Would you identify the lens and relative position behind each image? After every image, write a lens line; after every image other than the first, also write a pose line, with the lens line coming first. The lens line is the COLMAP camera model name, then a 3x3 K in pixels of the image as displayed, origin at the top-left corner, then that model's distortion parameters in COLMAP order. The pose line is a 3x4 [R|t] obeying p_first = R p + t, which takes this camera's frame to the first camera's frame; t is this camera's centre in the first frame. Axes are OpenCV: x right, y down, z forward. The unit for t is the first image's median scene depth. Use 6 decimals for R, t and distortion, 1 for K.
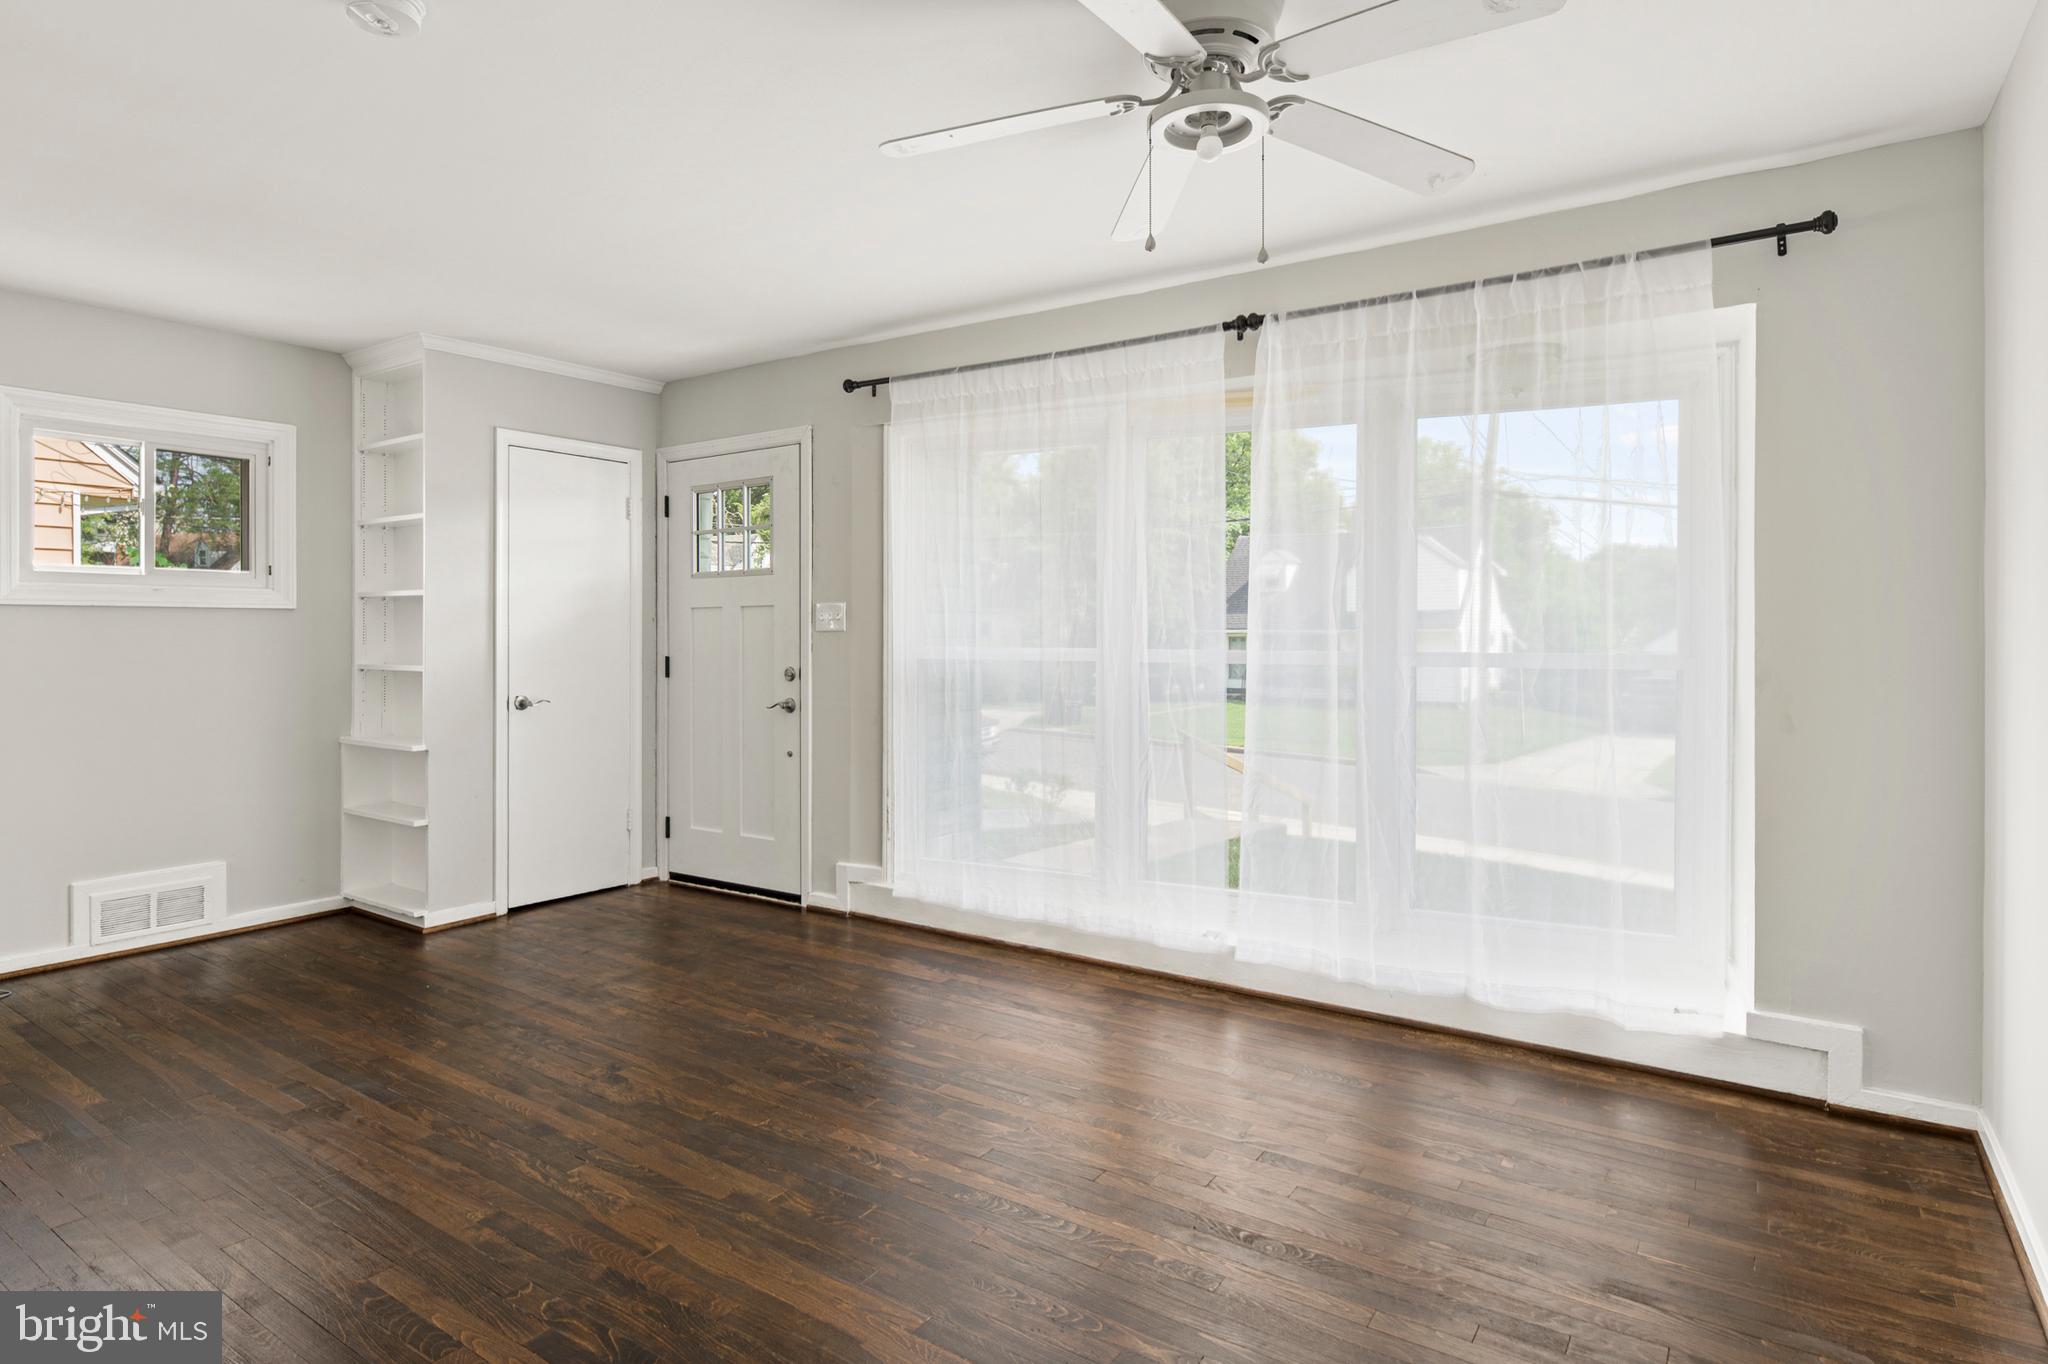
lens RADIAL K [[1102.2, 0, 1020.0], [0, 1102.2, 634.0], [0, 0, 1]] dist [0.000372, -0.006722]
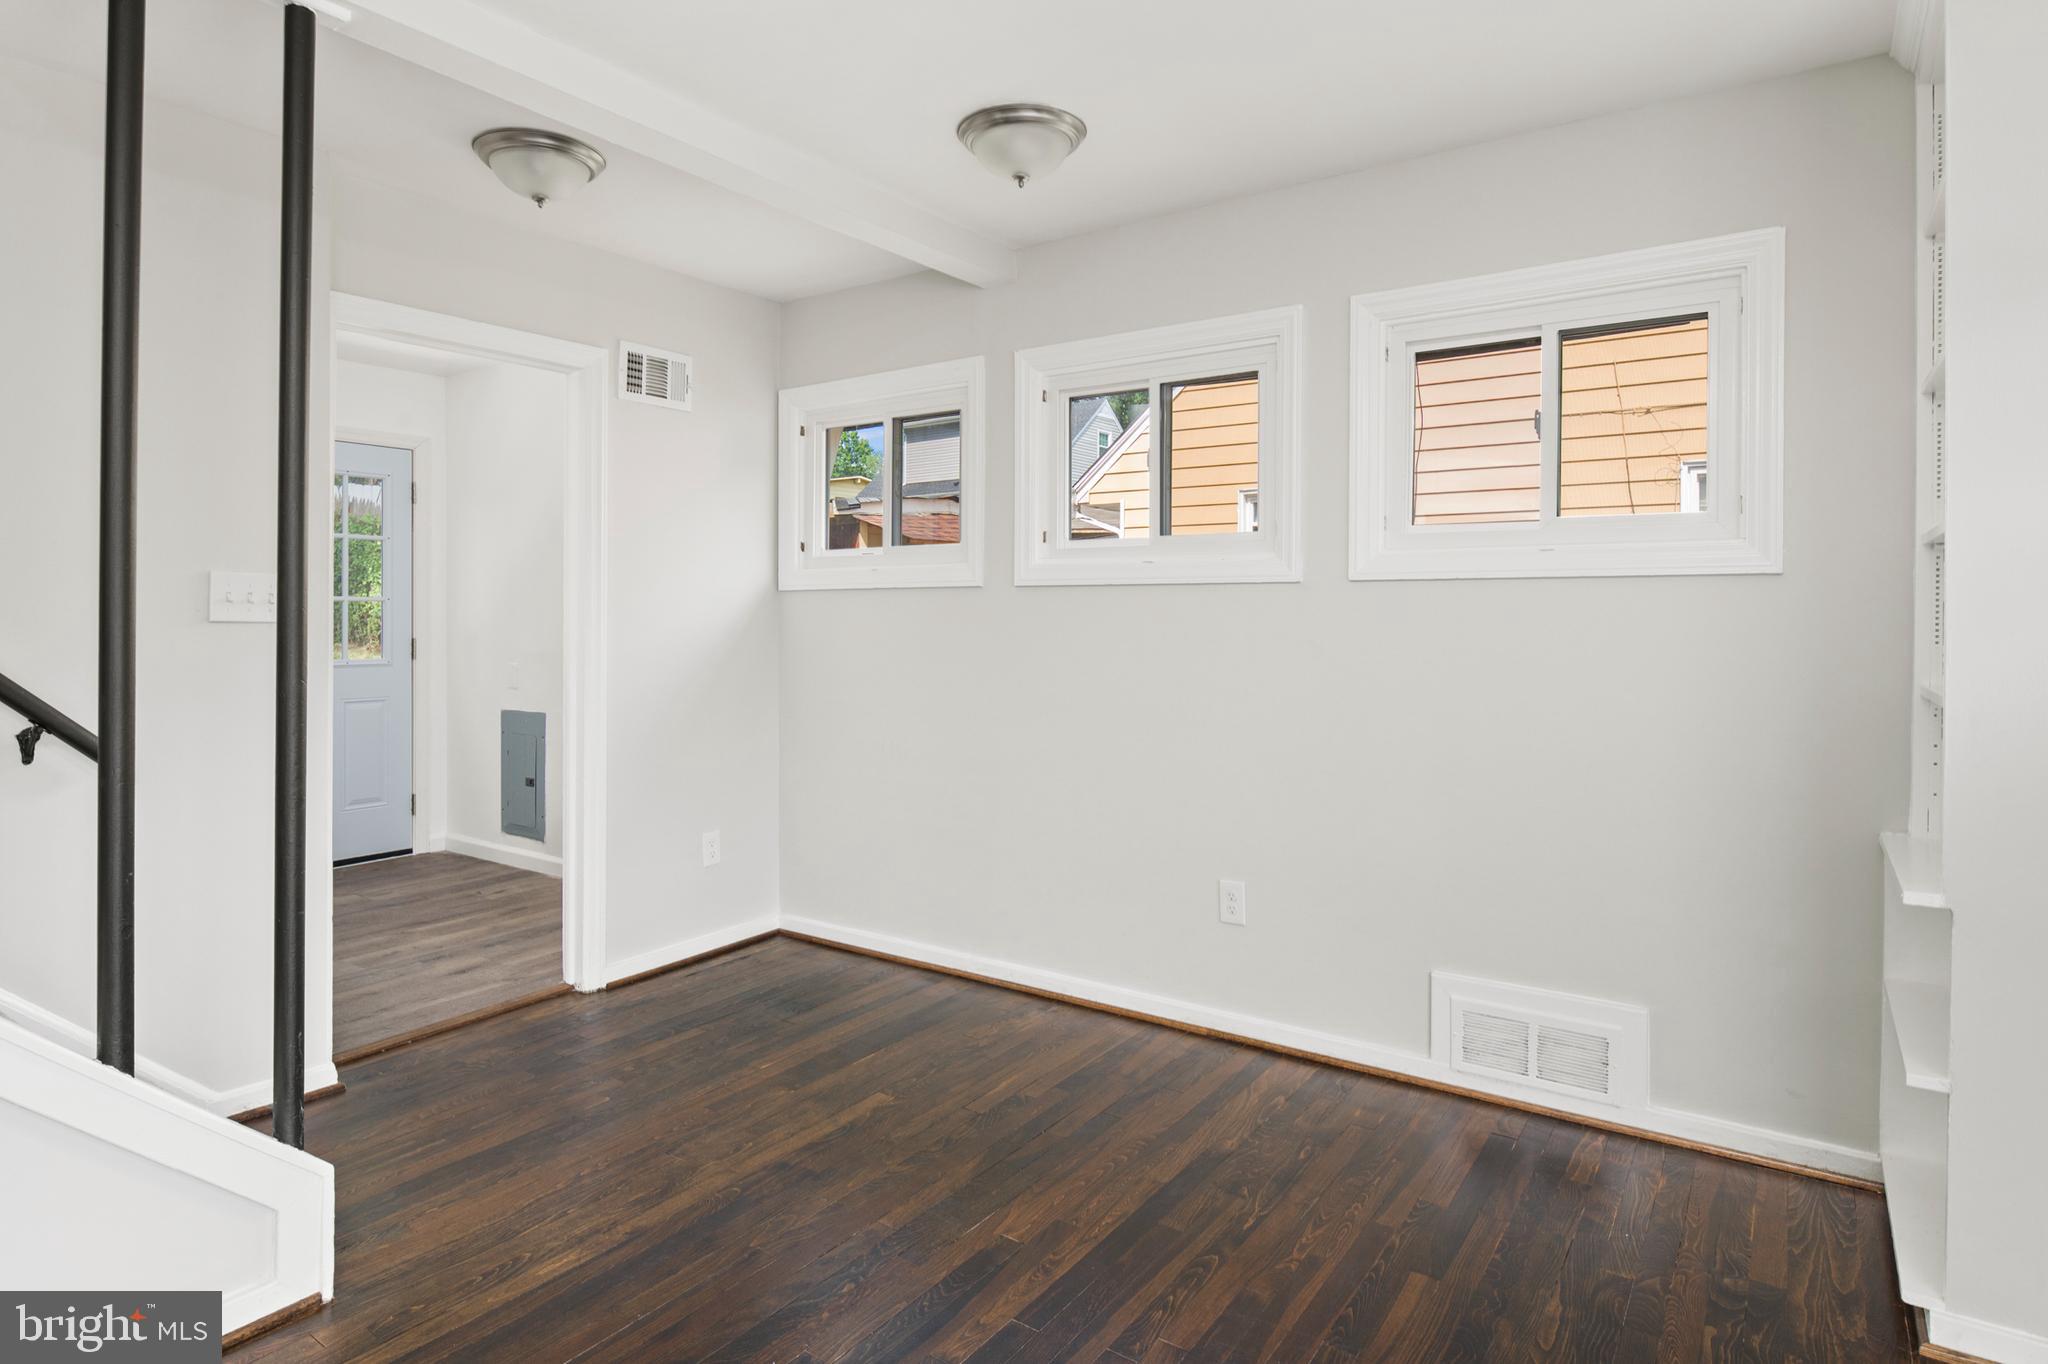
lens RADIAL K [[1102.2, 0, 1020.0], [0, 1102.2, 634.0], [0, 0, 1]] dist [0.000372, -0.006722]
pose [[-0.009993, 0.008904, -0.999910, -0.158028], [-0.002453, 0.999957, 0.008929, 0.001302], [0.999947, 0.002542, -0.009971, 0.800235]]
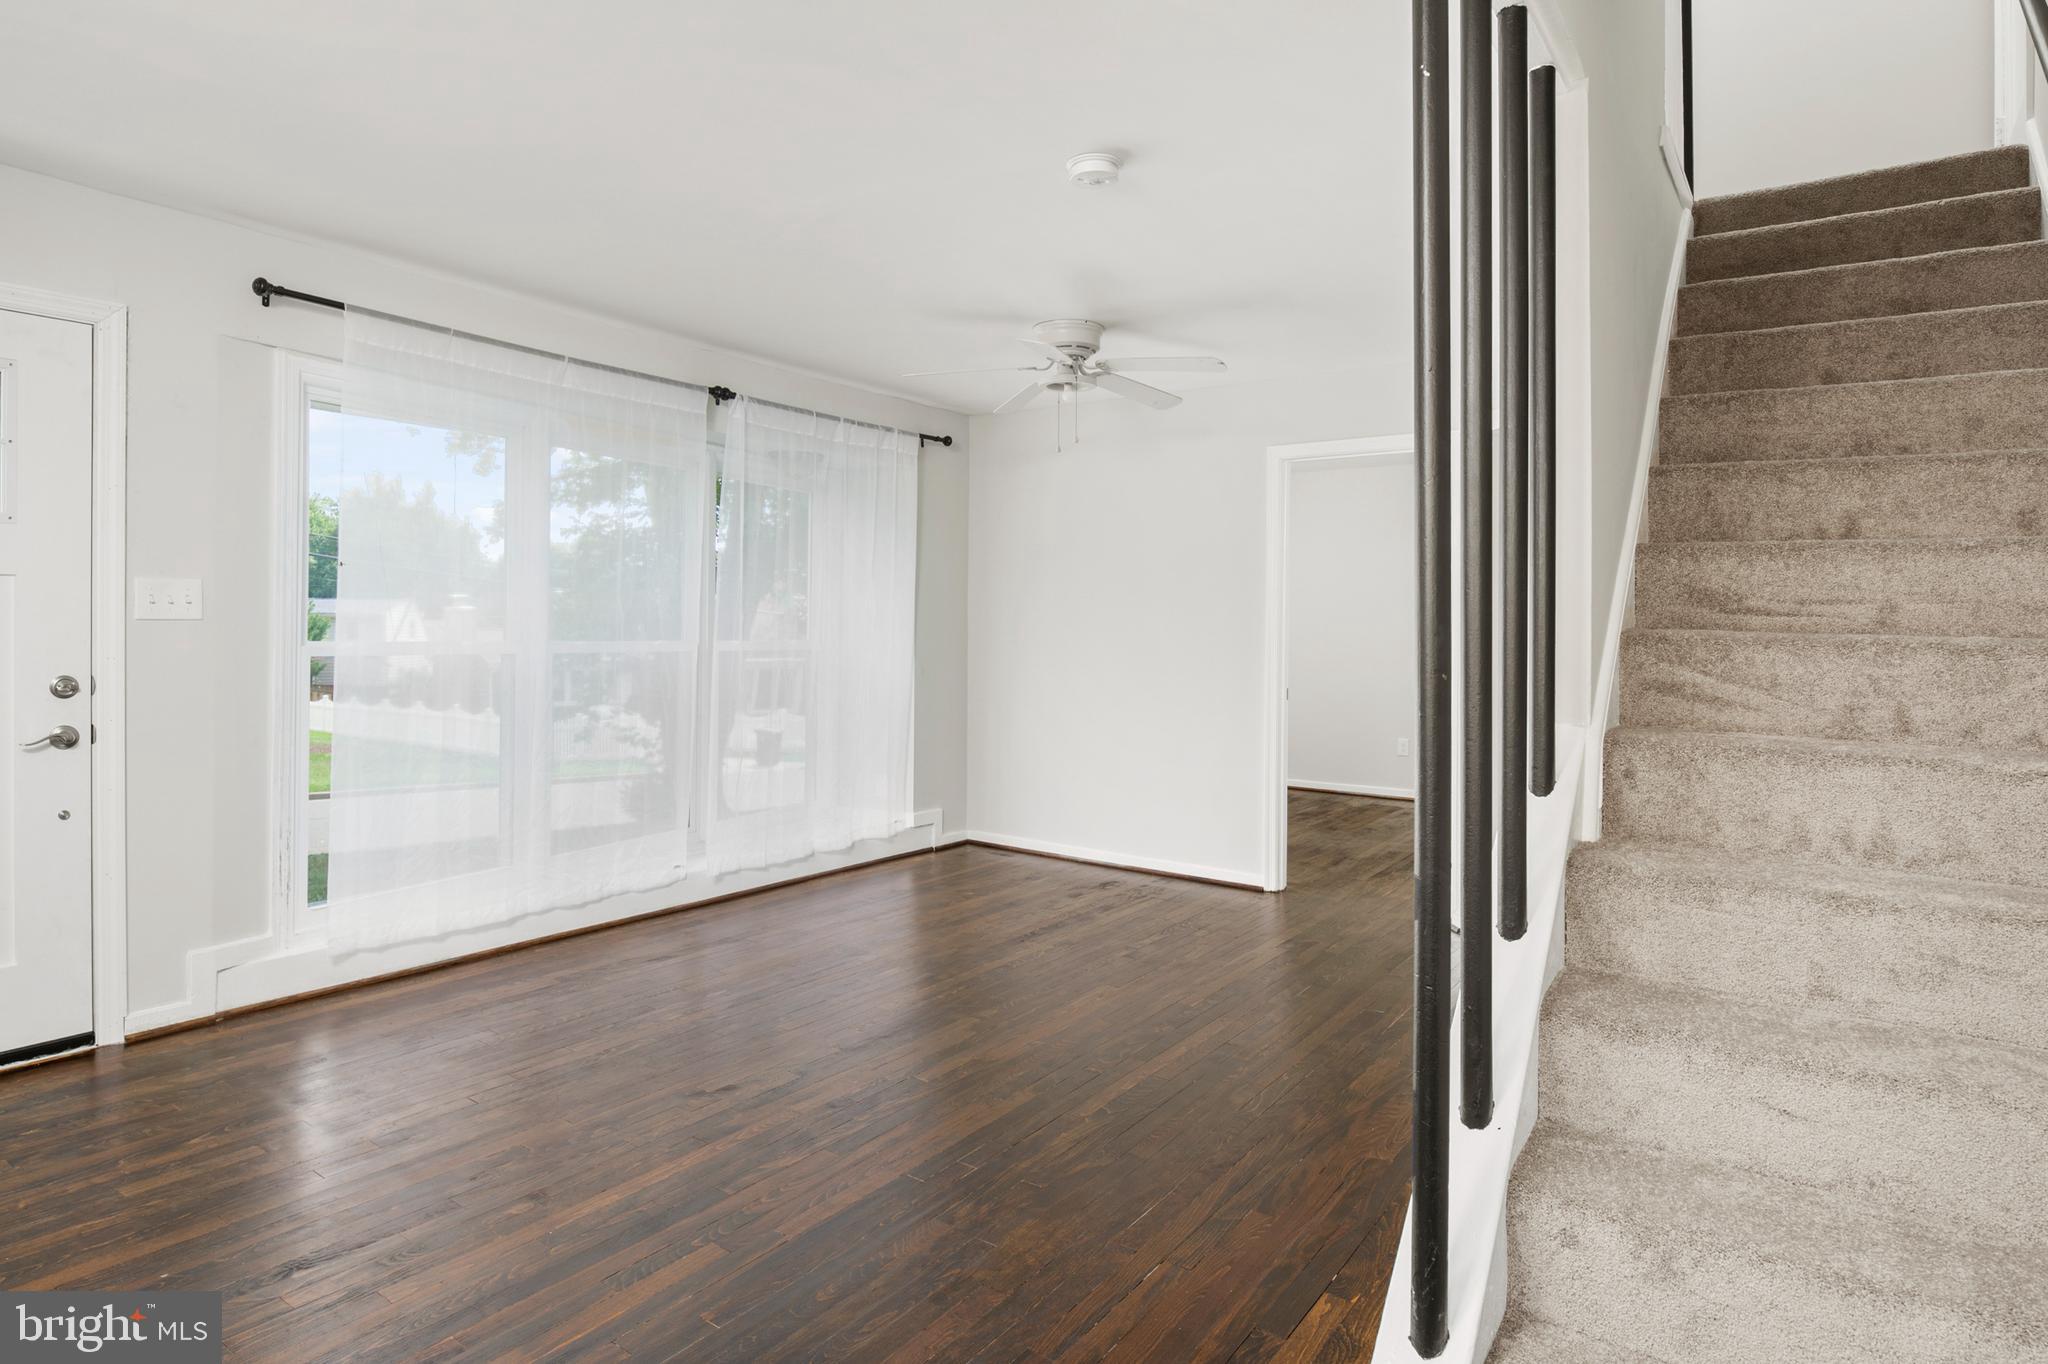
lens RADIAL K [[1120.6, 0, 1015.6], [0, 1120.6, 625.5], [0, 0, 1]] dist [-0.001938, -0.004213]
pose [[0.026204, 0.002916, 0.999652, -1.099330], [-0.009059, 0.999955, -0.002680, -0.002544], [-0.999616, -0.008985, 0.026229, 0.592561]]
